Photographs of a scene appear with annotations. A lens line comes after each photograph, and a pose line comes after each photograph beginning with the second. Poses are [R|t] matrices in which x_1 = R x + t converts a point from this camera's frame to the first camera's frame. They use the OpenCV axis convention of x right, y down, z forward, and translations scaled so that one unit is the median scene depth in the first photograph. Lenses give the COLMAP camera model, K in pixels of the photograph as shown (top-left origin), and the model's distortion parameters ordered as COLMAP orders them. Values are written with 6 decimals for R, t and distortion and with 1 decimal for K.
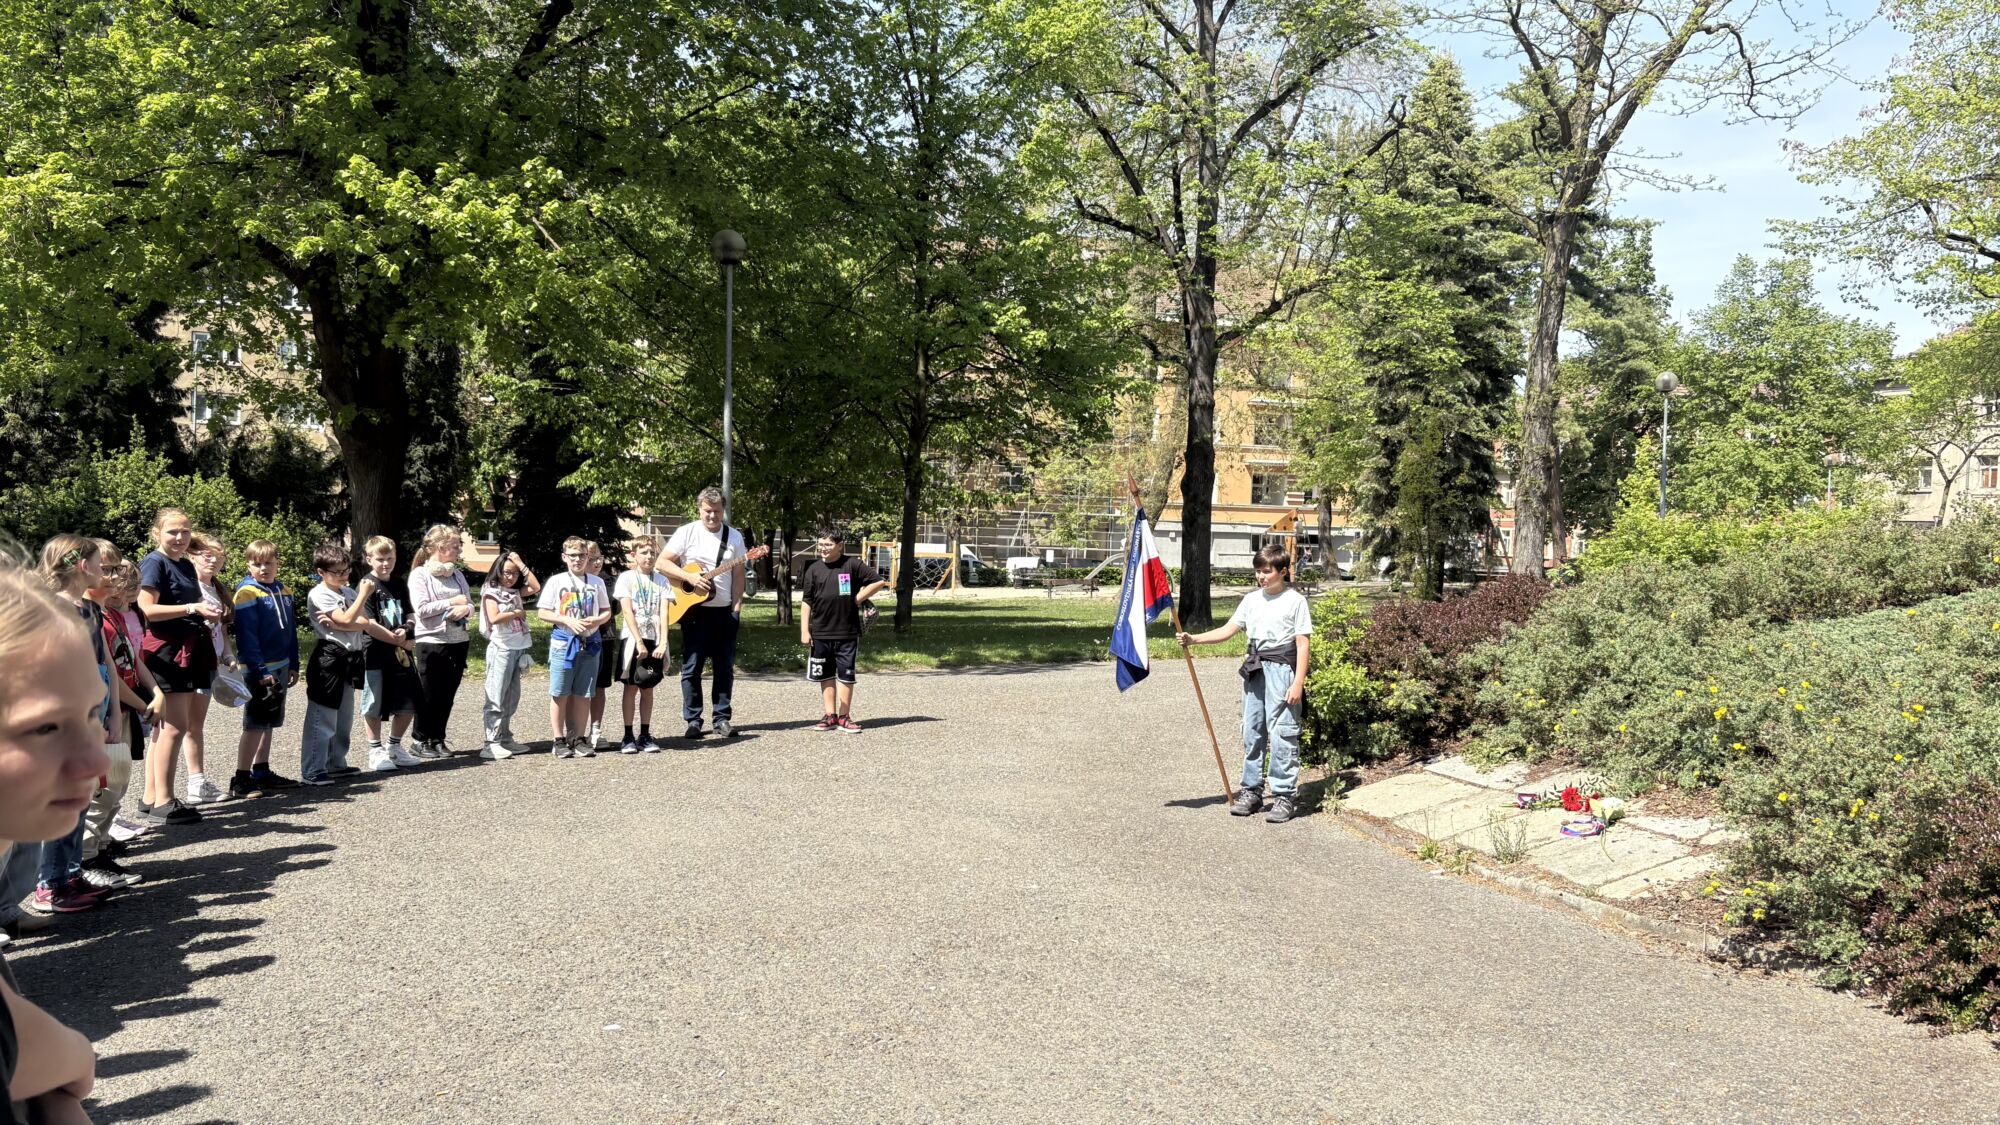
lens RADIAL K [[1480.6, 0, 1001.4], [0, 1480.6, 585.2], [0, 0, 1]] dist [0.001953, -0.004164]
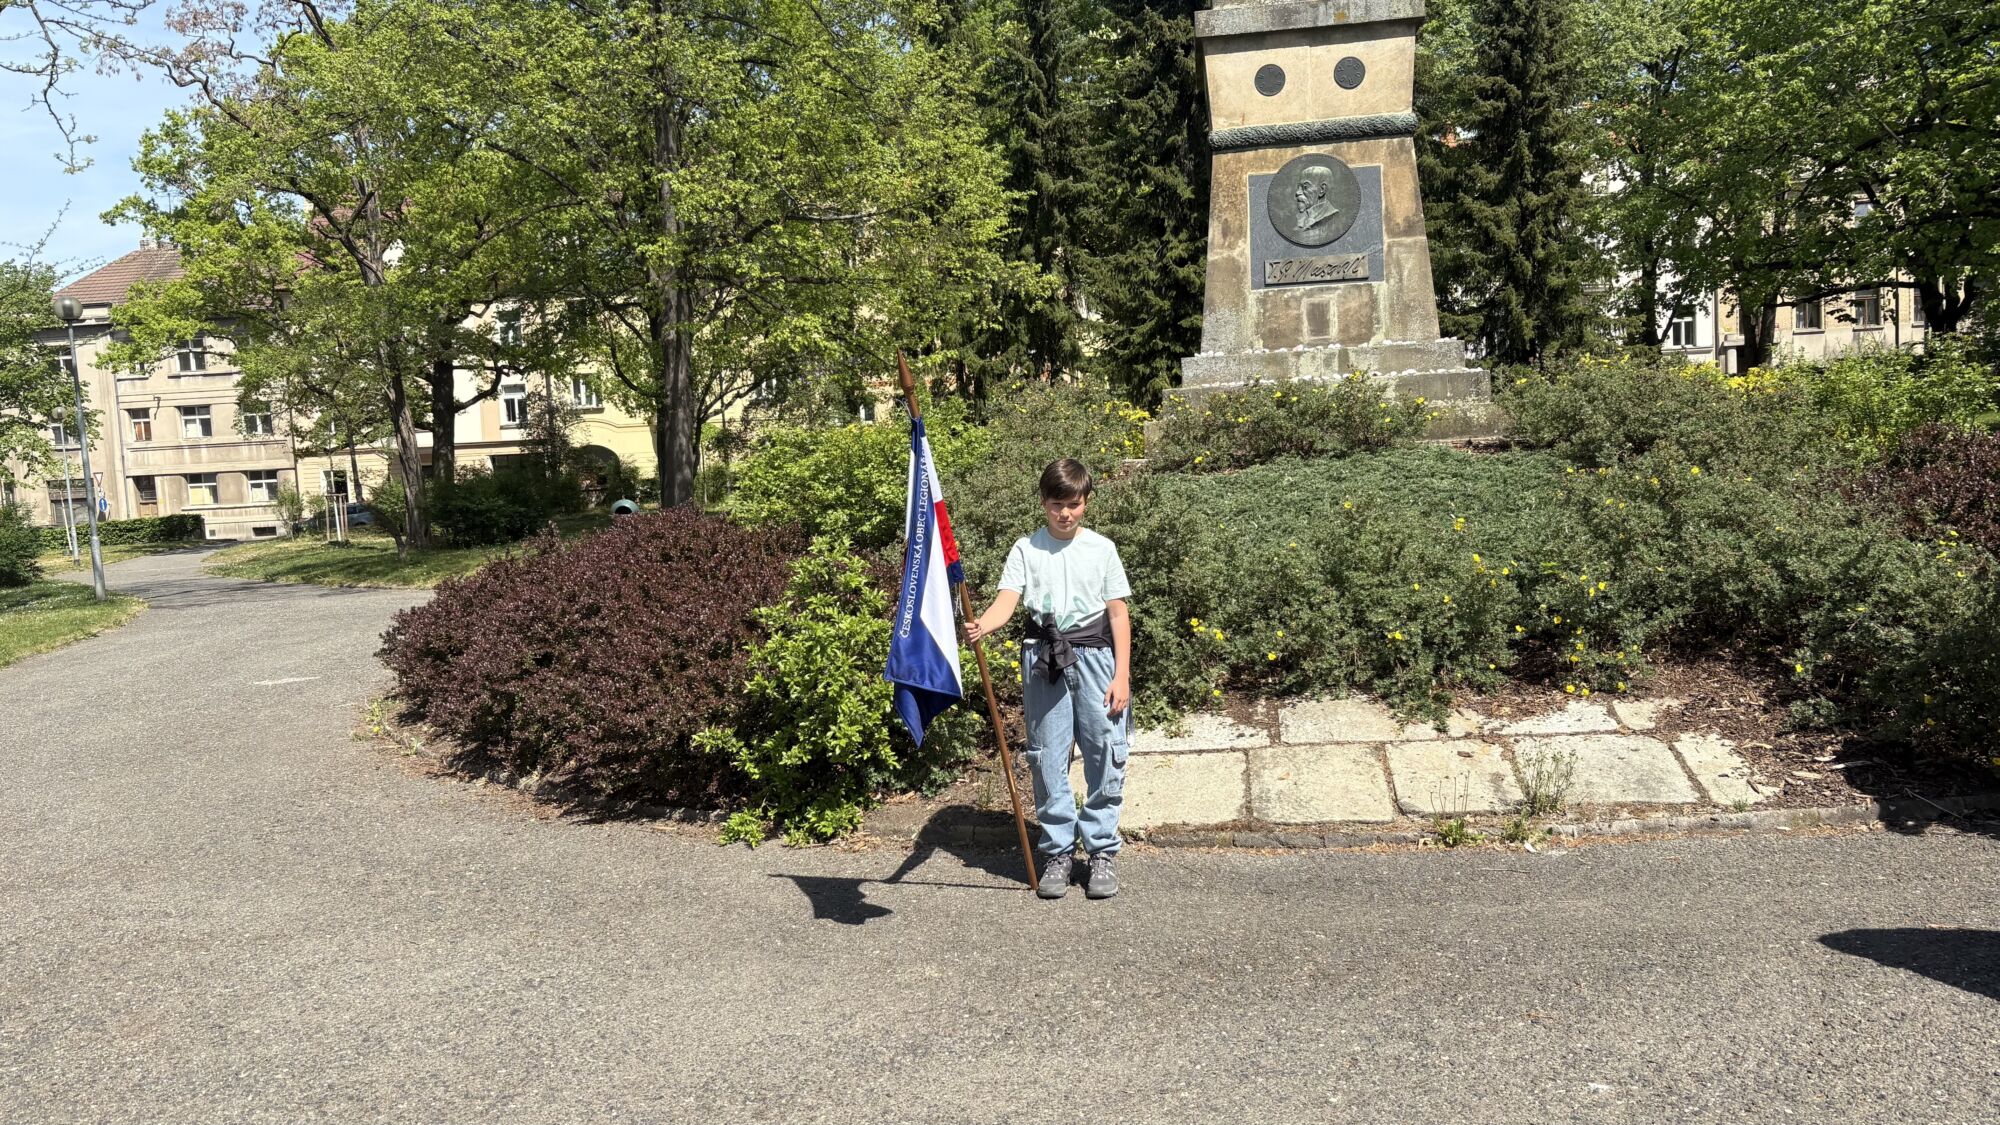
lens RADIAL K [[1489.1, 0, 954.6], [0, 1489.1, 571.0], [0, 0, 1]] dist [-0.001138, -0.002864]
pose [[0.410136, -0.121128, 0.903945, -0.142435], [0.107141, 0.990677, 0.084138, -0.013297], [-0.905709, 0.062341, 0.419290, 0.270079]]
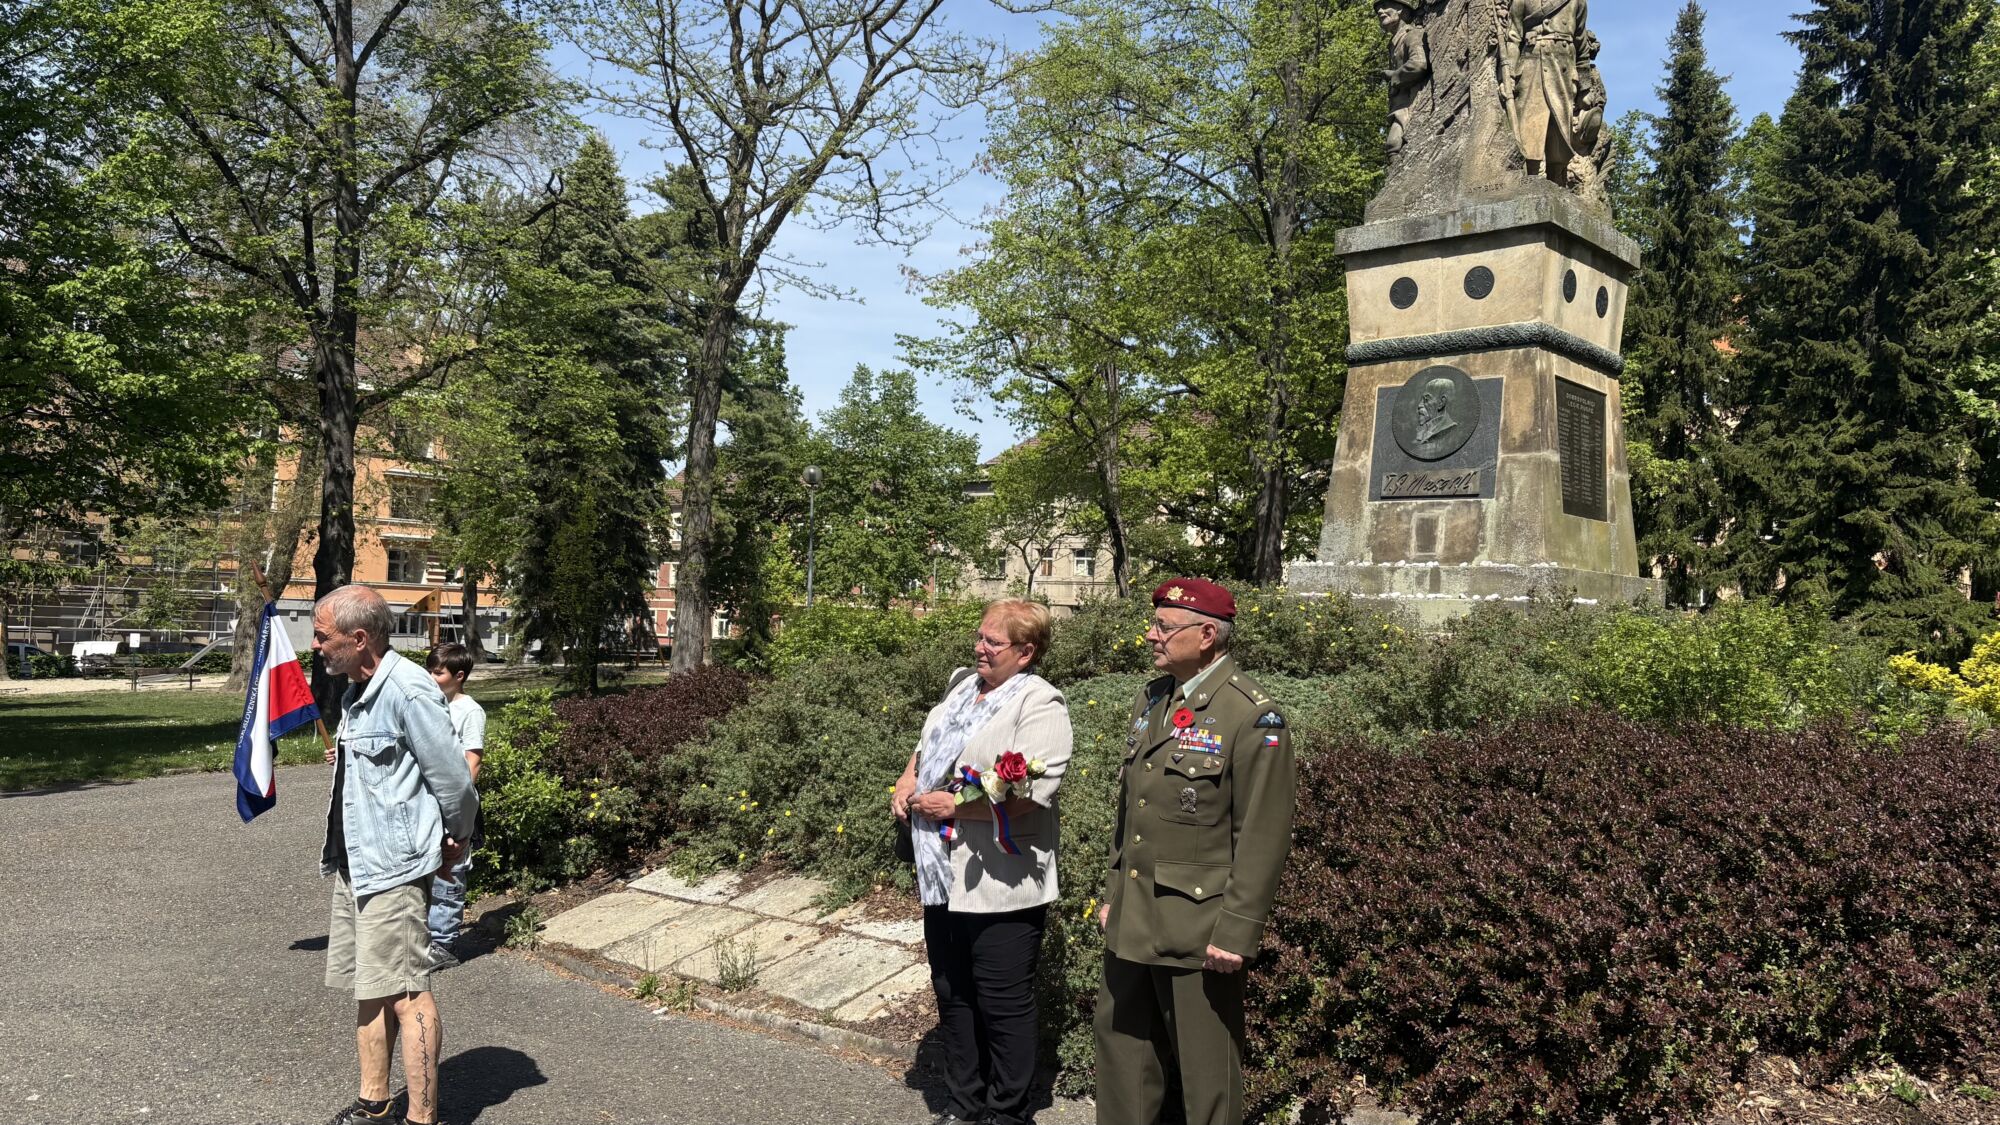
lens RADIAL K [[1485.3, 0, 975.0], [0, 1485.3, 566.2], [0, 0, 1]] dist [0.047269, -0.055875]
pose [[0.854594, 0.018731, 0.518959, -0.004753], [0.015206, 0.998018, -0.061062, -0.004889], [-0.519074, 0.060074, 0.852616, 0.033462]]
